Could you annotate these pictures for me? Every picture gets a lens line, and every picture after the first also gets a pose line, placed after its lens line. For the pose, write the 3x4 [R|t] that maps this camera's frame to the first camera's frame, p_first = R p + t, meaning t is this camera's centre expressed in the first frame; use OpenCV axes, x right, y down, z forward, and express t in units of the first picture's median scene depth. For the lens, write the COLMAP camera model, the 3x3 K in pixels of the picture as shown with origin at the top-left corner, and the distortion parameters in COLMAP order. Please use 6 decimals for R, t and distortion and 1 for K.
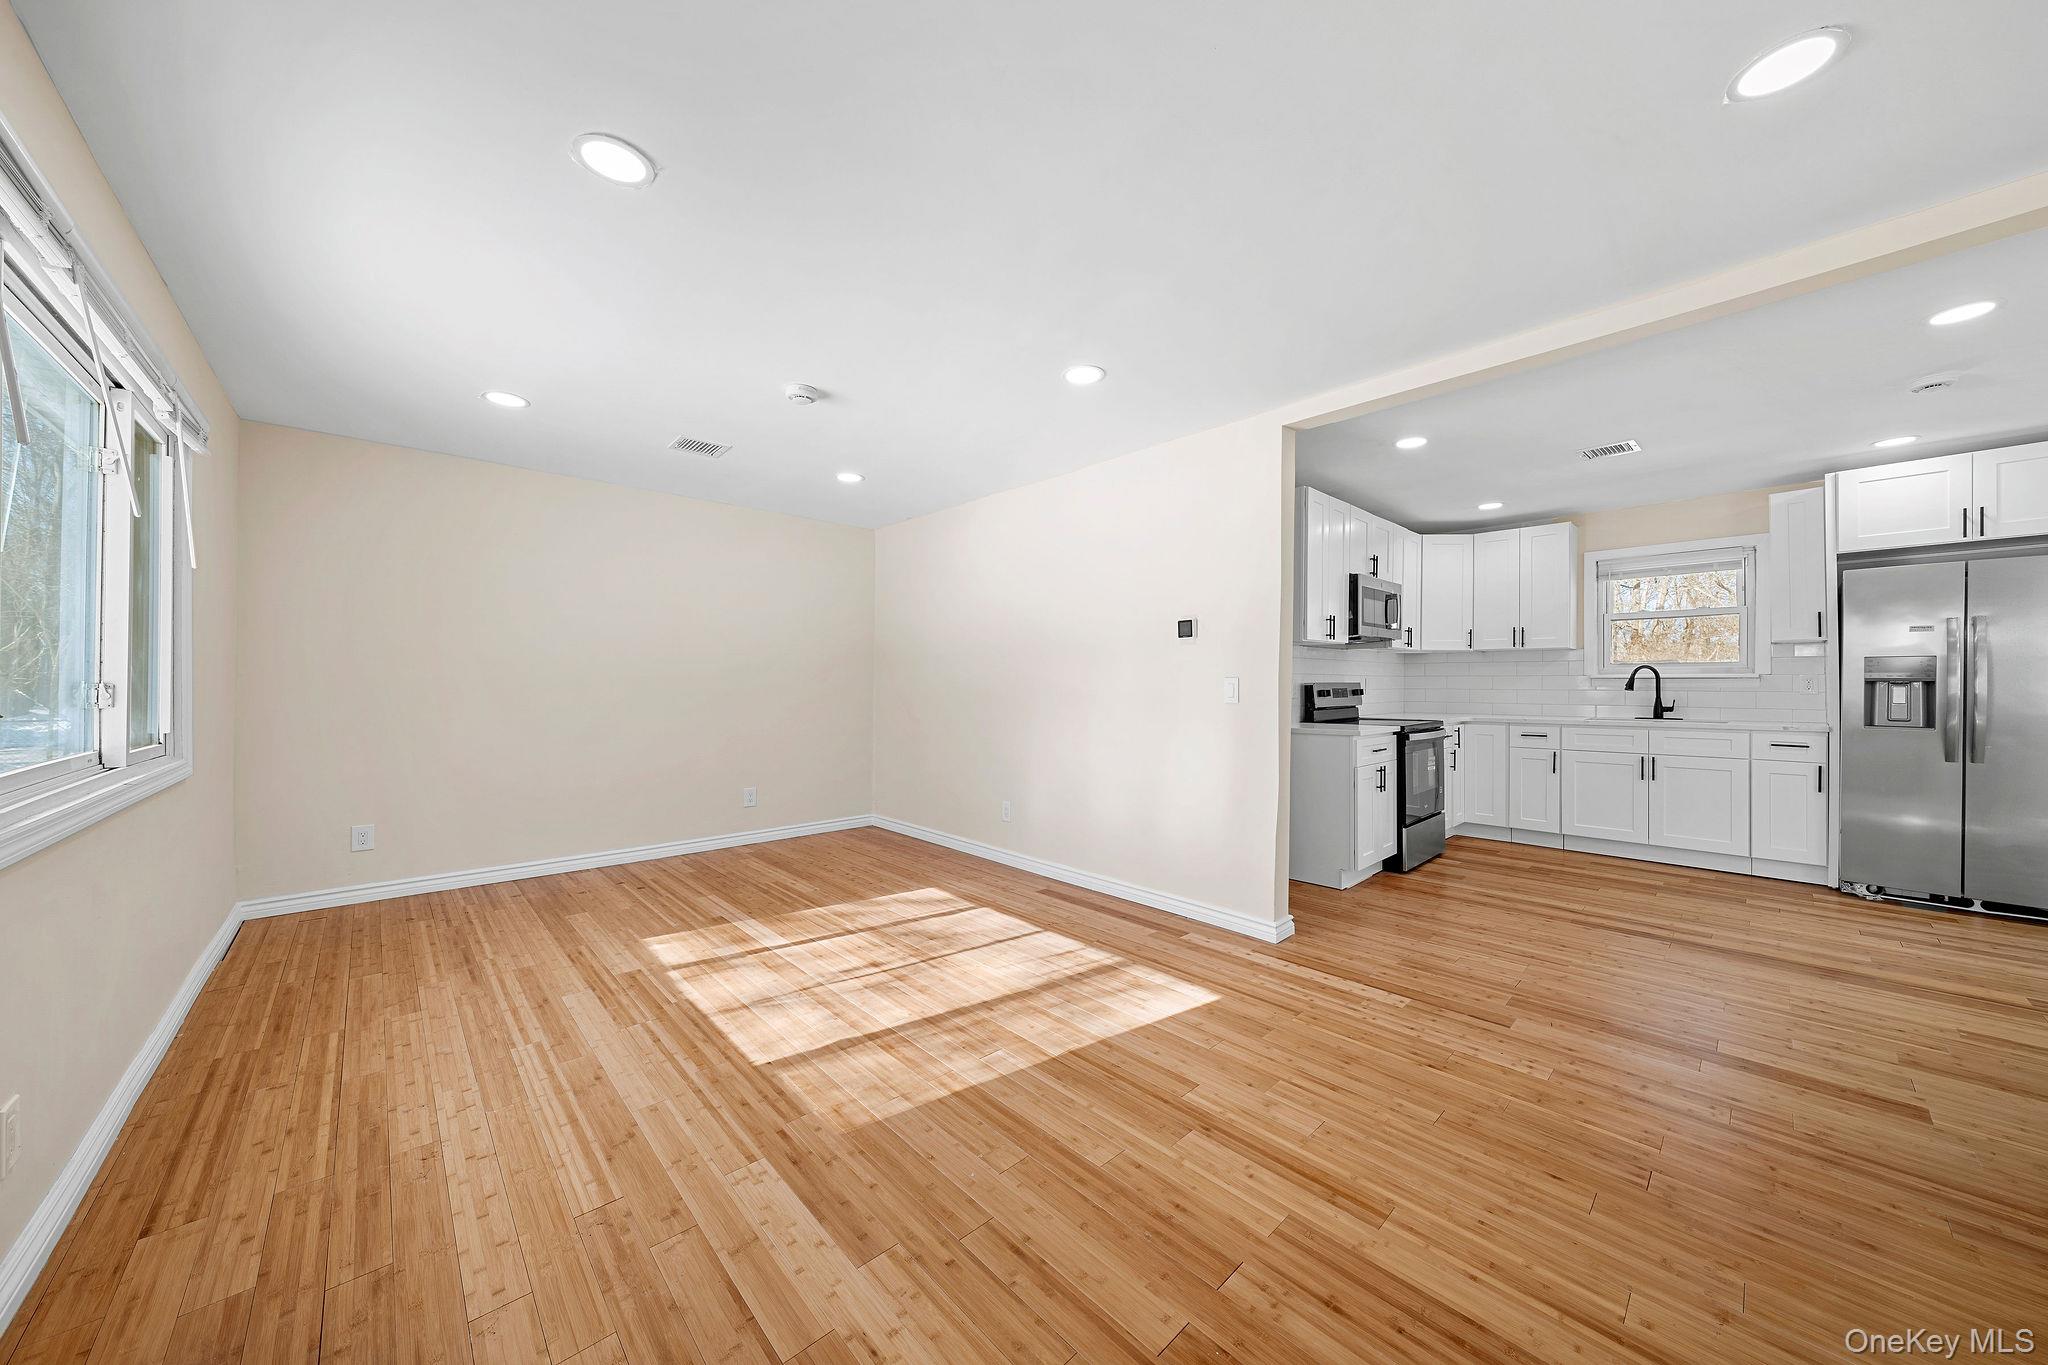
lens RADIAL K [[705.7, 0, 1028.4], [0, 705.7, 685.8], [0, 0, 1]] dist [-0.000058, 0.000164]
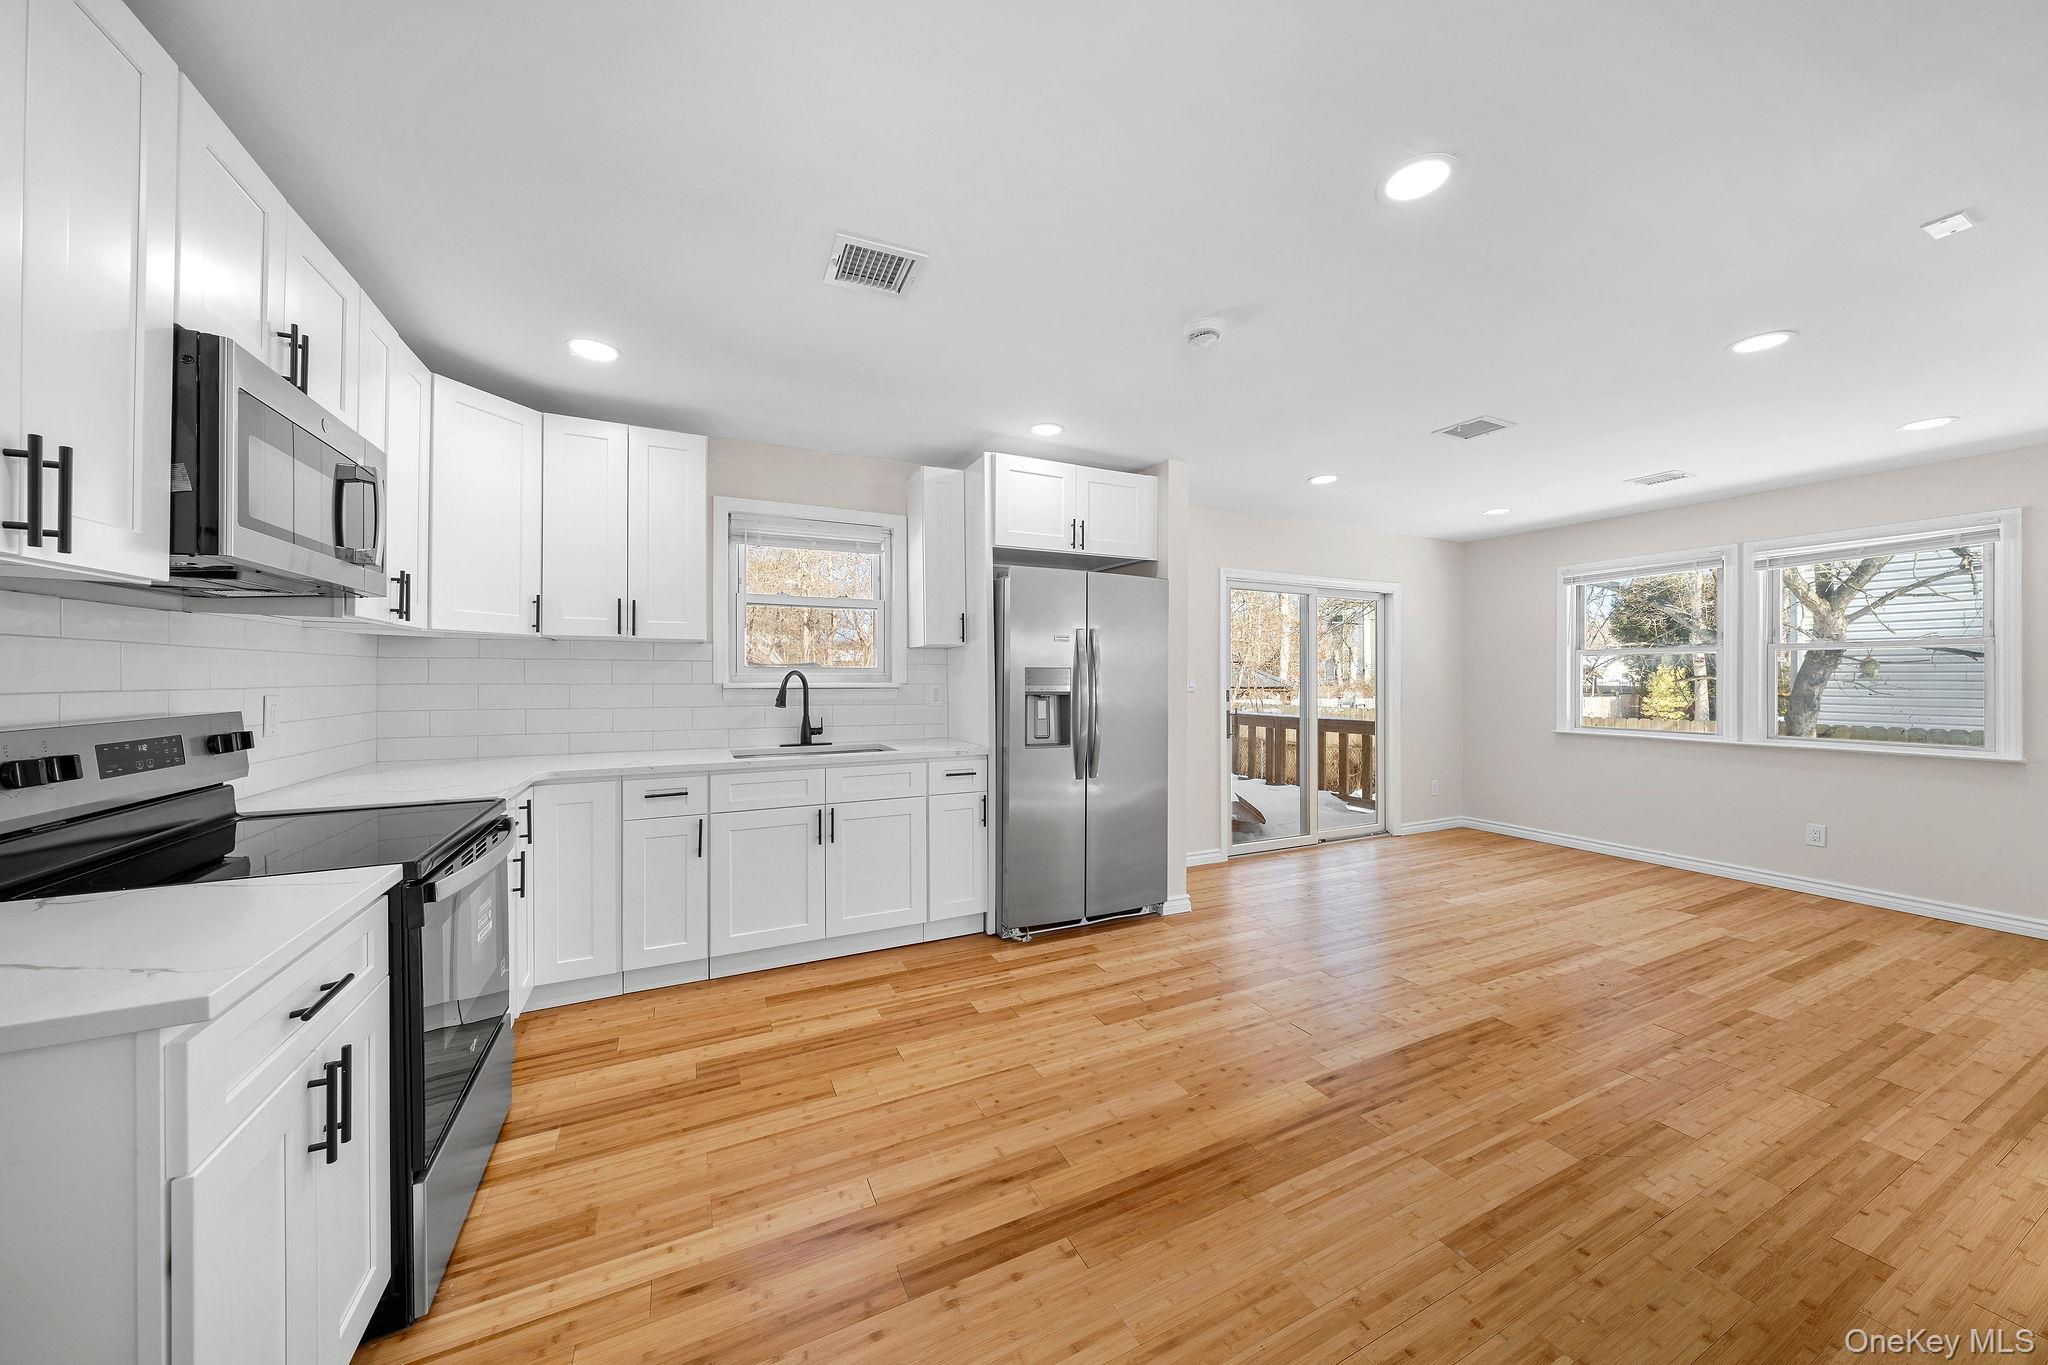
lens RADIAL K [[697.9, 0, 1031.9], [0, 697.9, 675.6], [0, 0, 1]] dist [-0.000611, 0.000000]
pose [[0.292691, 0.000860, 0.956207, 0.295645], [0.000685, 0.999999, -0.001109, -0.024569], [-0.956207, 0.000980, 0.292690, 0.607725]]
